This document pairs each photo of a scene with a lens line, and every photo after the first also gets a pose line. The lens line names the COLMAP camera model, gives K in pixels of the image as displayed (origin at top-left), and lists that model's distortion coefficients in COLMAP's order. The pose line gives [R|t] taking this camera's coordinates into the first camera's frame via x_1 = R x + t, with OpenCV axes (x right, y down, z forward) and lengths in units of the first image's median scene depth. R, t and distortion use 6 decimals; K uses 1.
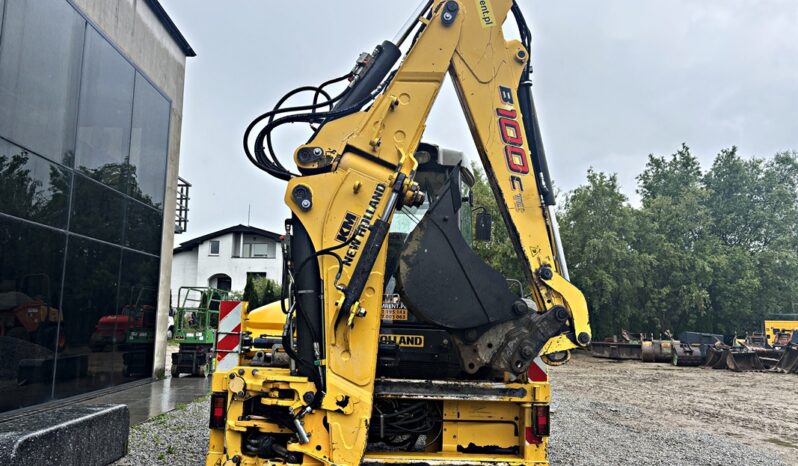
lens RADIAL K [[602.4, 0, 403.8], [0, 602.4, 232.8], [0, 0, 1]] dist [0.049722, -0.051335]
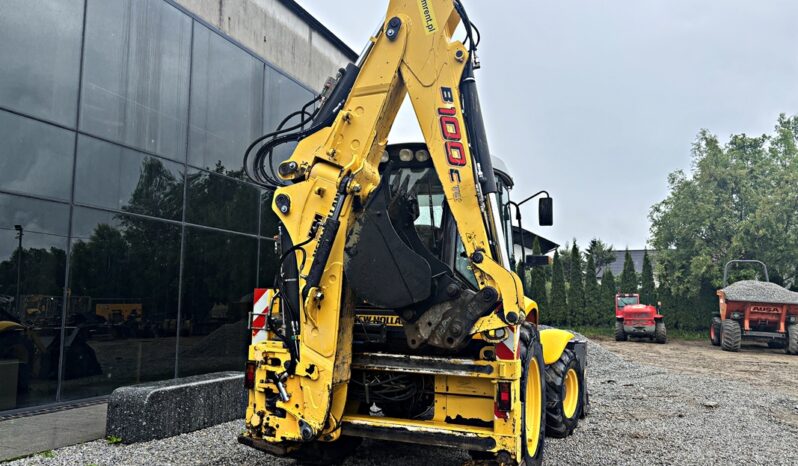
lens RADIAL K [[599.5, 0, 402.8], [0, 599.5, 234.0], [0, 0, 1]] dist [0.065790, -0.084265]
pose [[0.915014, -0.054951, -0.399662, 0.511461], [0.062861, 0.998000, 0.006698, 0.009455], [0.398495, -0.031252, 0.916638, -0.027239]]
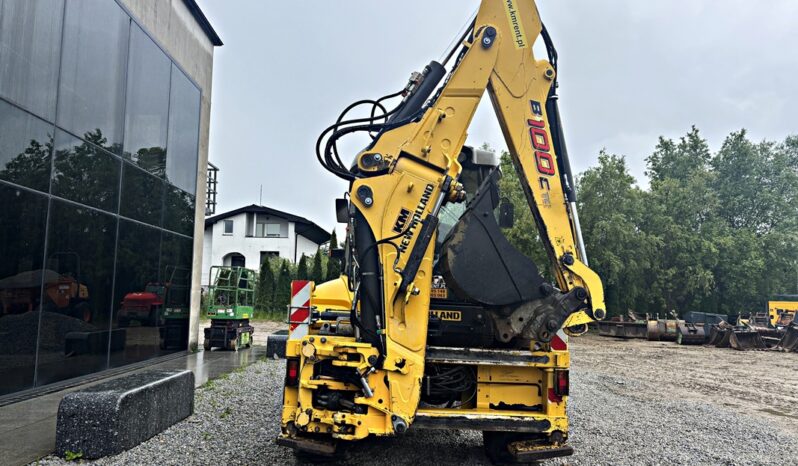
lens RADIAL K [[599.5, 0, 402.8], [0, 599.5, 234.0], [0, 0, 1]] dist [0.065790, -0.084265]
pose [[0.999907, 0.004422, -0.012888, -0.073071], [-0.003953, 0.999337, 0.036205, -0.024039], [0.013039, -0.036151, 0.999261, -0.182507]]
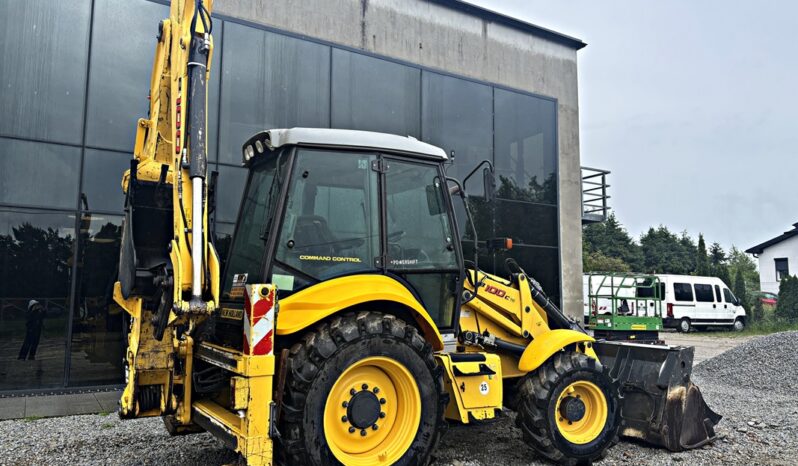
lens RADIAL K [[599.5, 0, 402.8], [0, 599.5, 234.0], [0, 0, 1]] dist [0.065790, -0.084265]
pose [[0.511799, -0.108927, -0.852172, 1.257768], [0.120573, 0.991219, -0.054286, 0.141669], [0.850602, -0.074966, 0.520438, 0.752756]]
